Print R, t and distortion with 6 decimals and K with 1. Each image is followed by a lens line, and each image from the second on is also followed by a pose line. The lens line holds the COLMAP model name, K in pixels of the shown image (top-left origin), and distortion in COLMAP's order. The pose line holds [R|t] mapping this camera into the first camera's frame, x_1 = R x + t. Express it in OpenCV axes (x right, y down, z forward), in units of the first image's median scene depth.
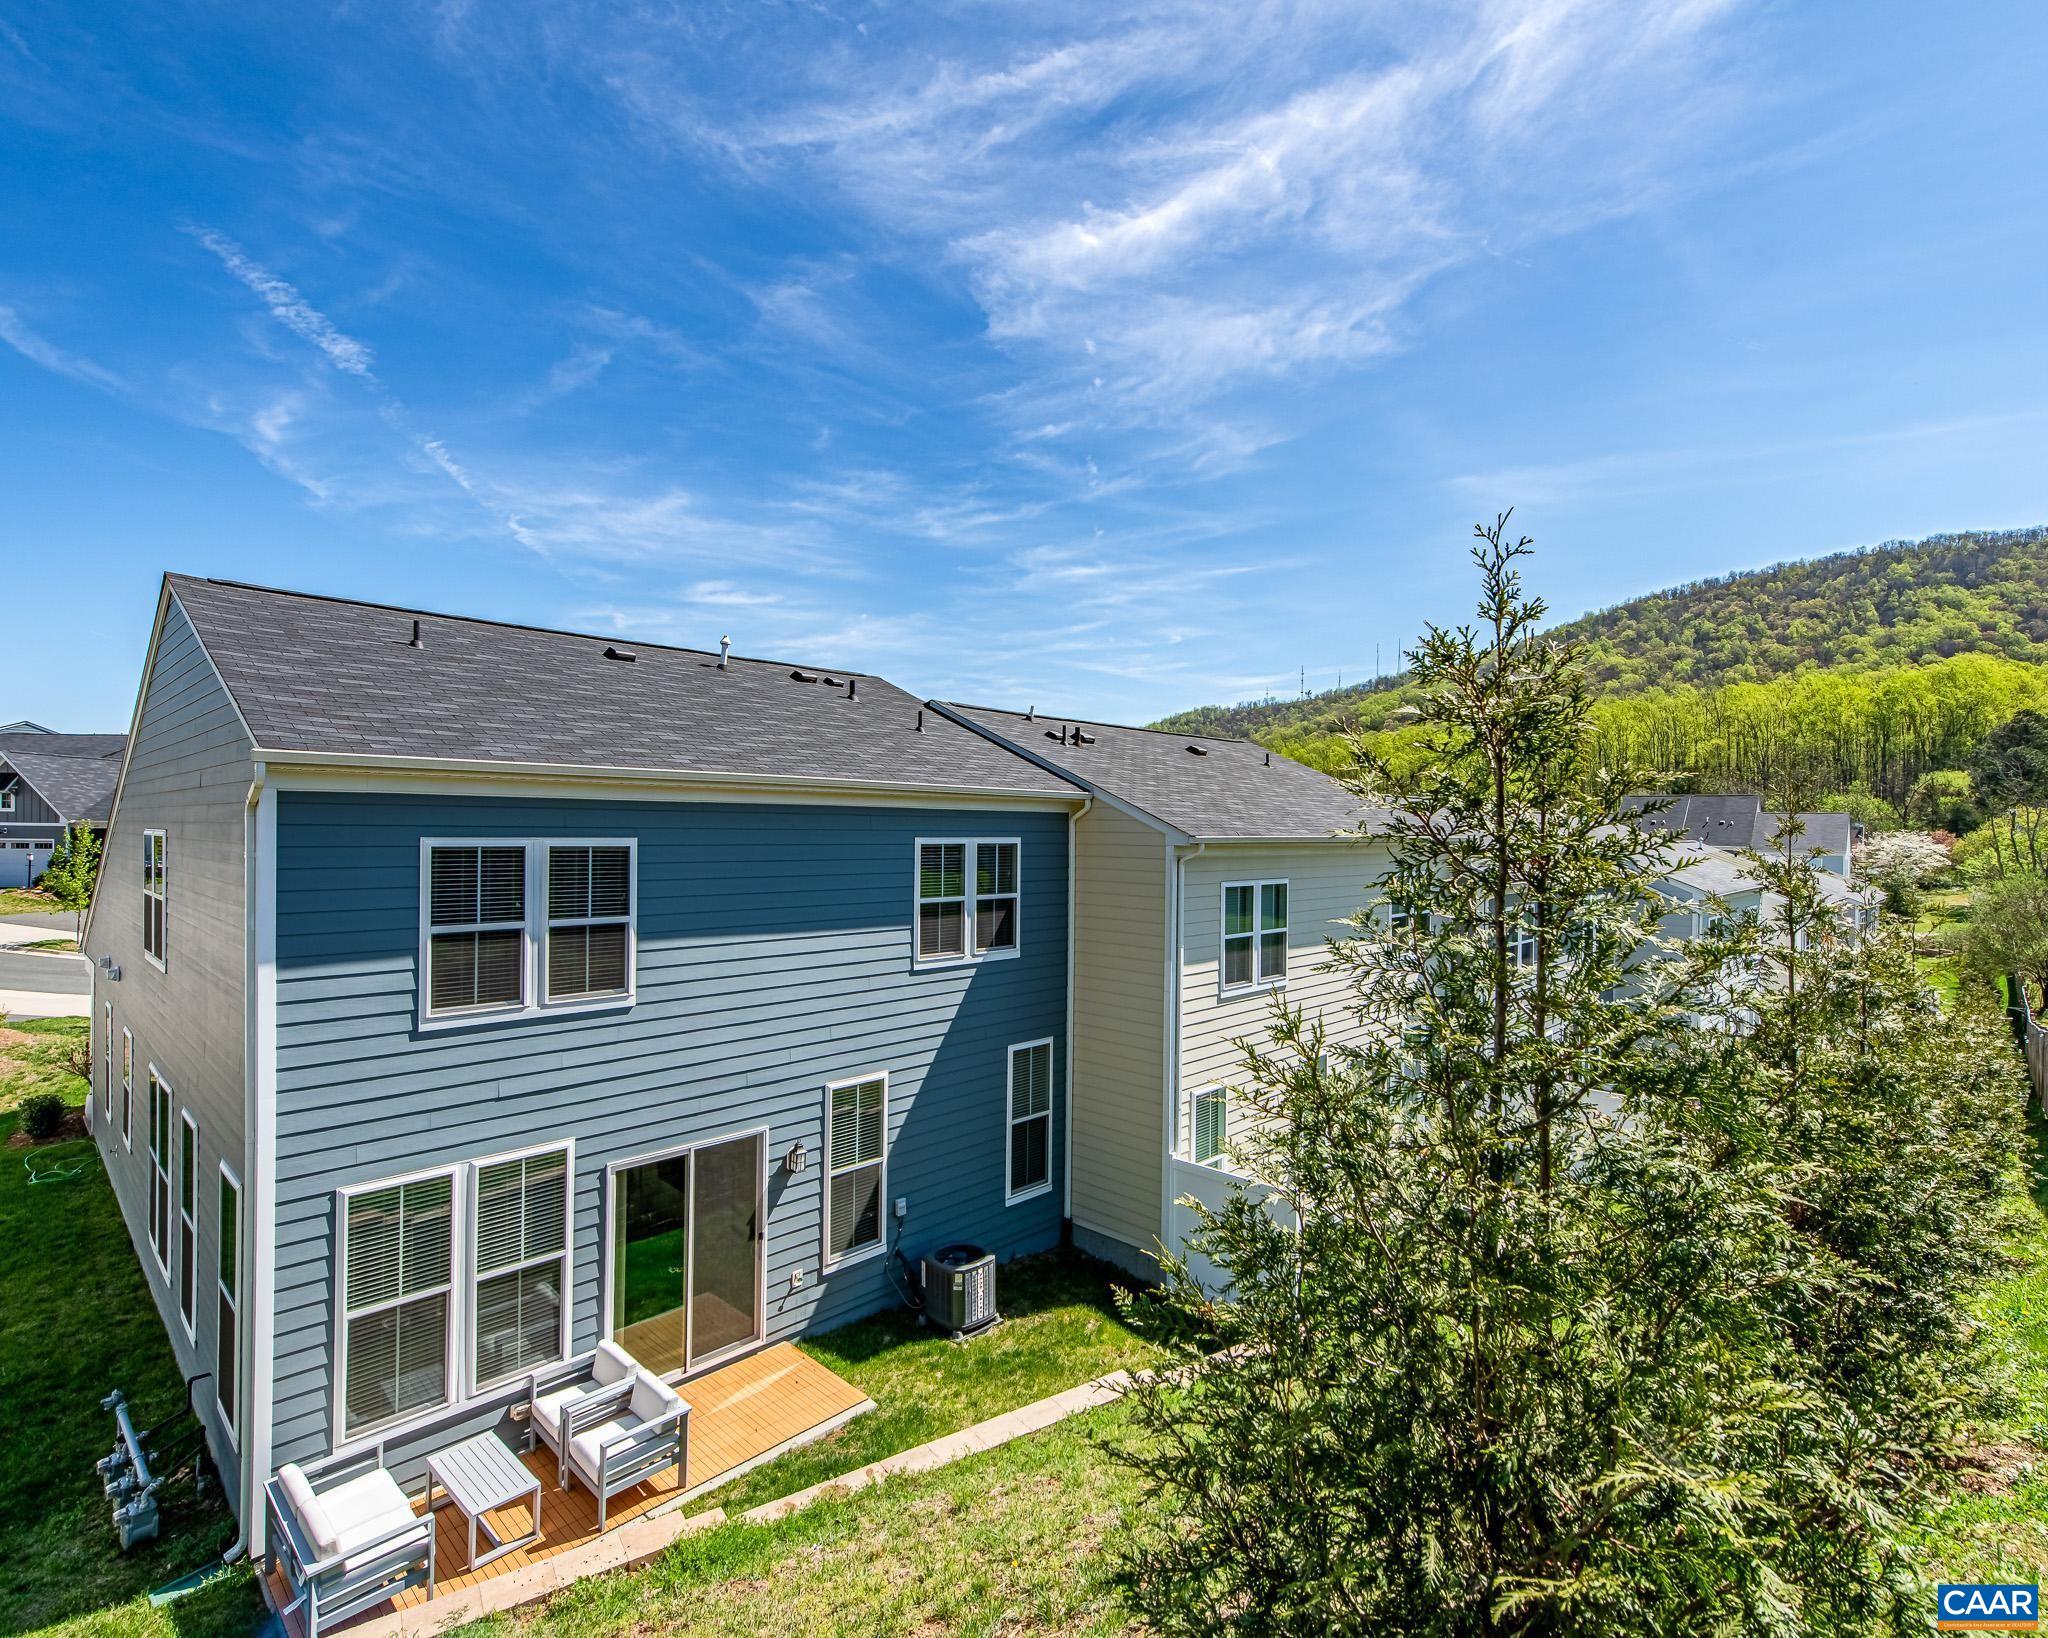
lens RADIAL K [[1000.7, 0, 1013.6], [0, 1000.7, 831.5], [0, 0, 1]] dist [0.016605, -0.011020]
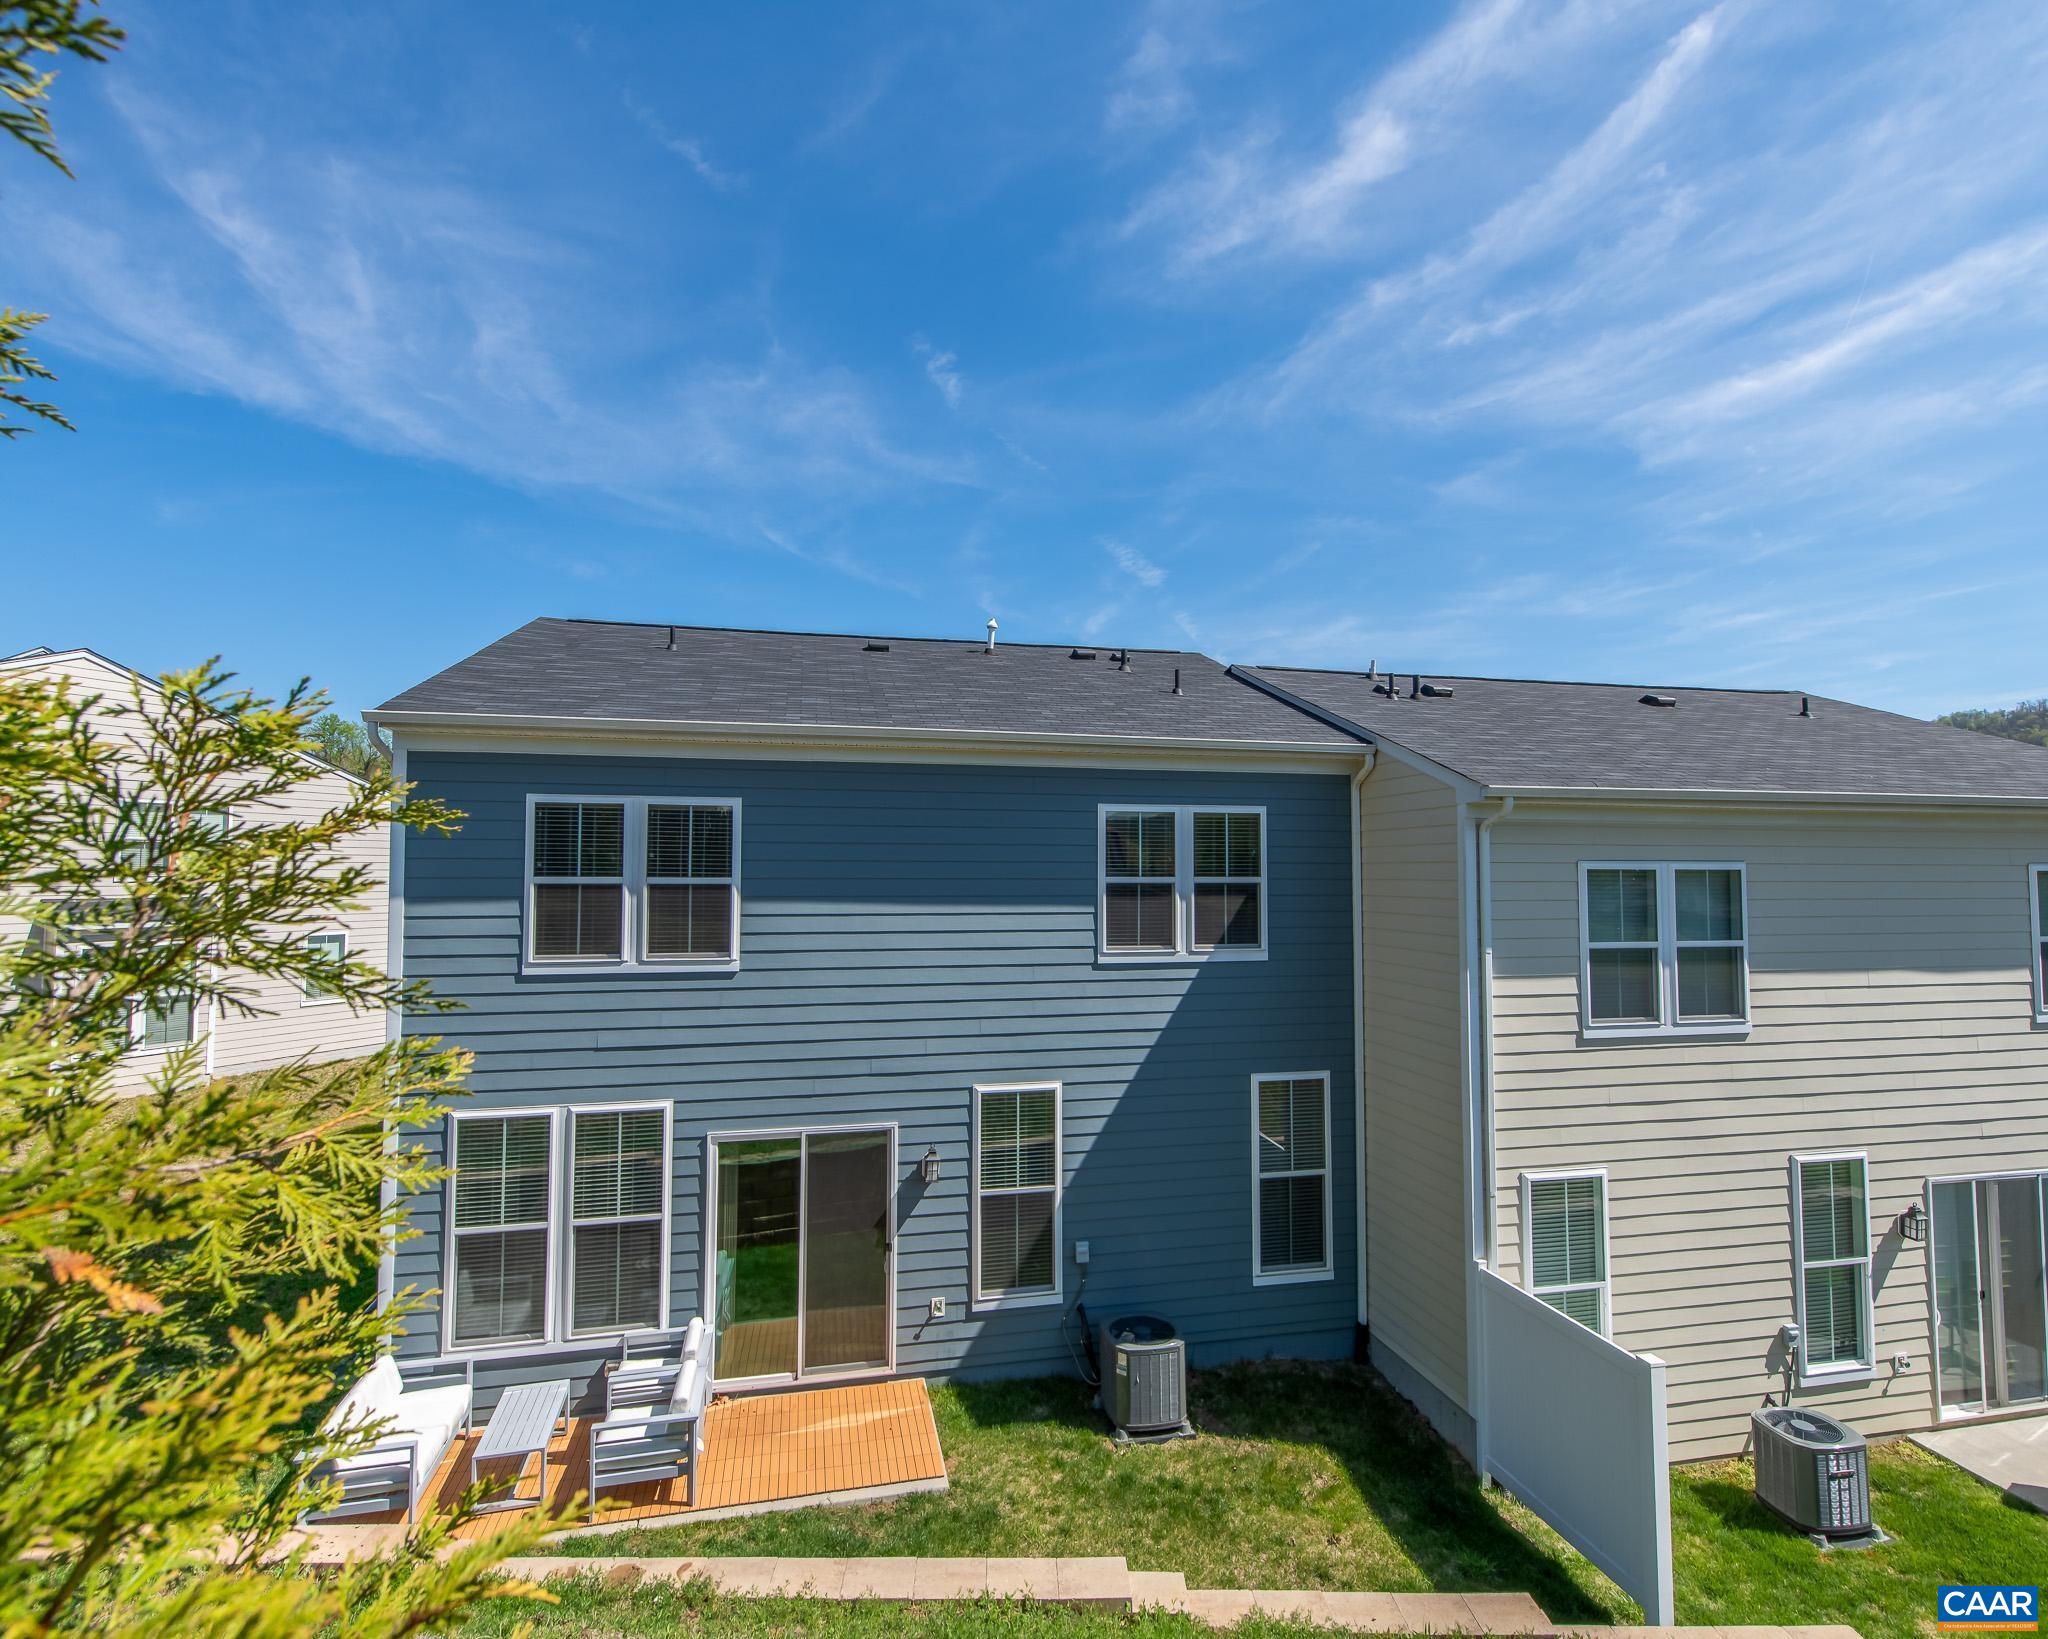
lens RADIAL K [[957.8, 0, 1014.1], [0, 957.8, 833.3], [0, 0, 1]] dist [0.020027, -0.008607]
pose [[0.831390, -0.033296, -0.554691, 0.314309], [0.005094, 0.998618, -0.052309, 0.079209], [0.555666, 0.040664, 0.830410, 0.327775]]
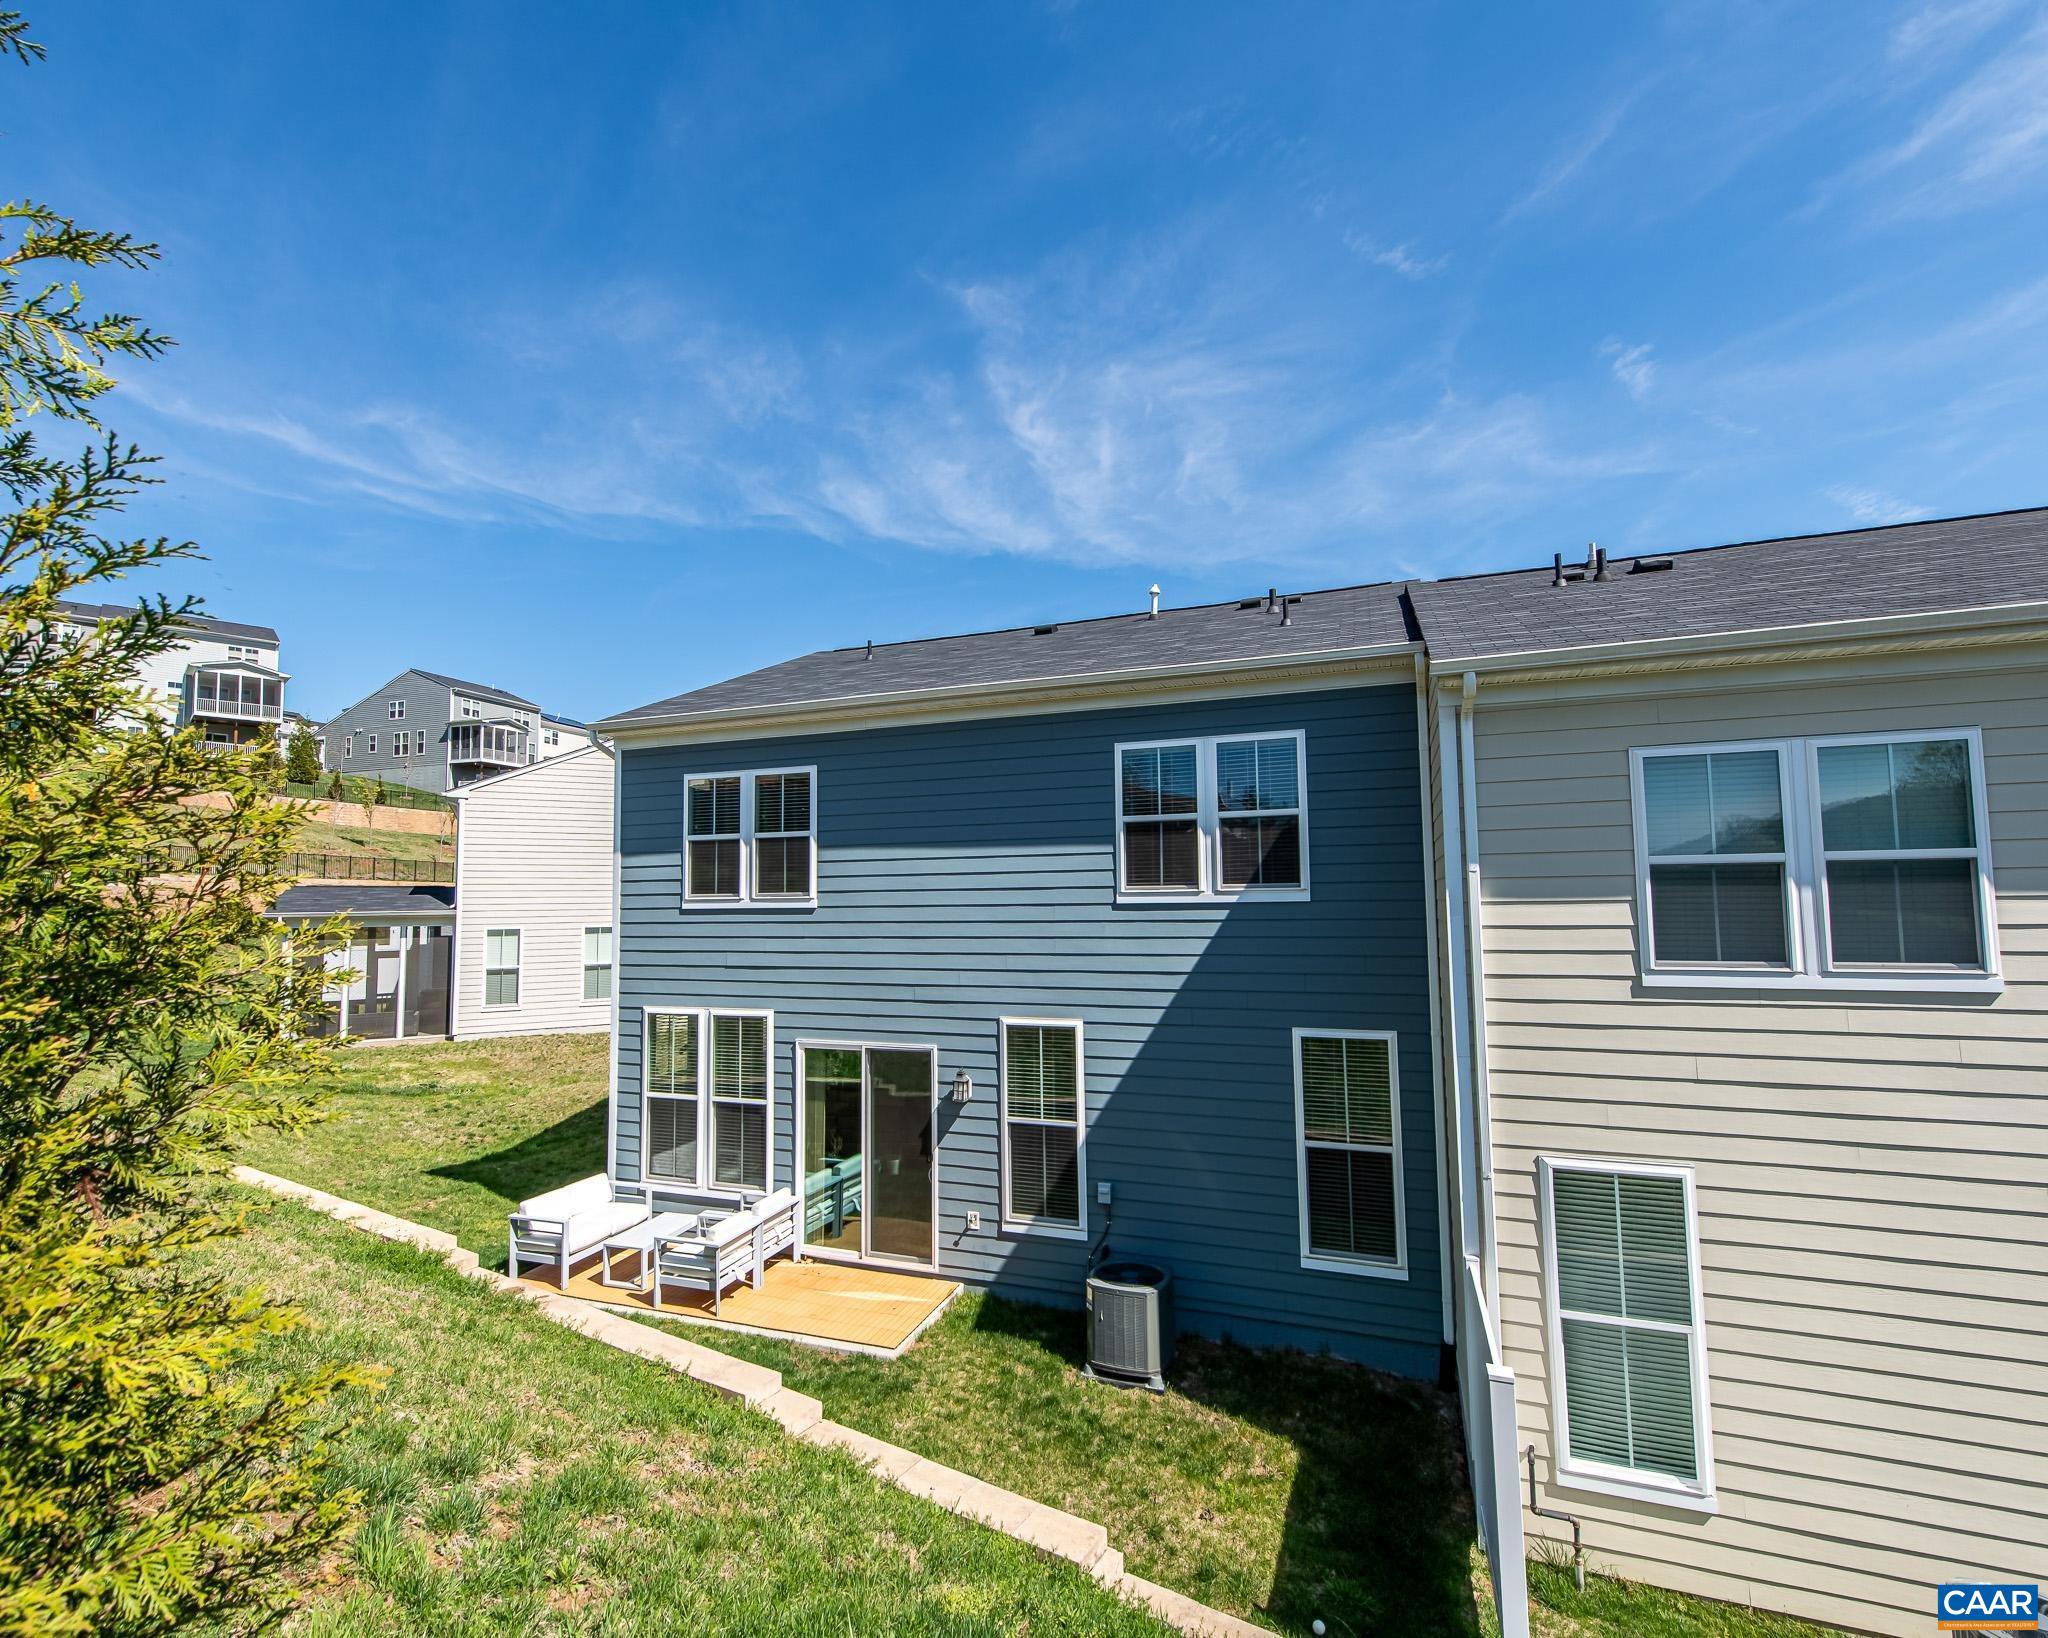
lens RADIAL K [[957.8, 0, 1014.1], [0, 957.8, 832.8], [0, 0, 1]] dist [0.020027, -0.008607]
pose [[0.398258, -0.081871, -0.913613, 0.646762], [0.012898, 0.996410, -0.083668, 0.159910], [0.917183, 0.021538, 0.397884, 0.669076]]
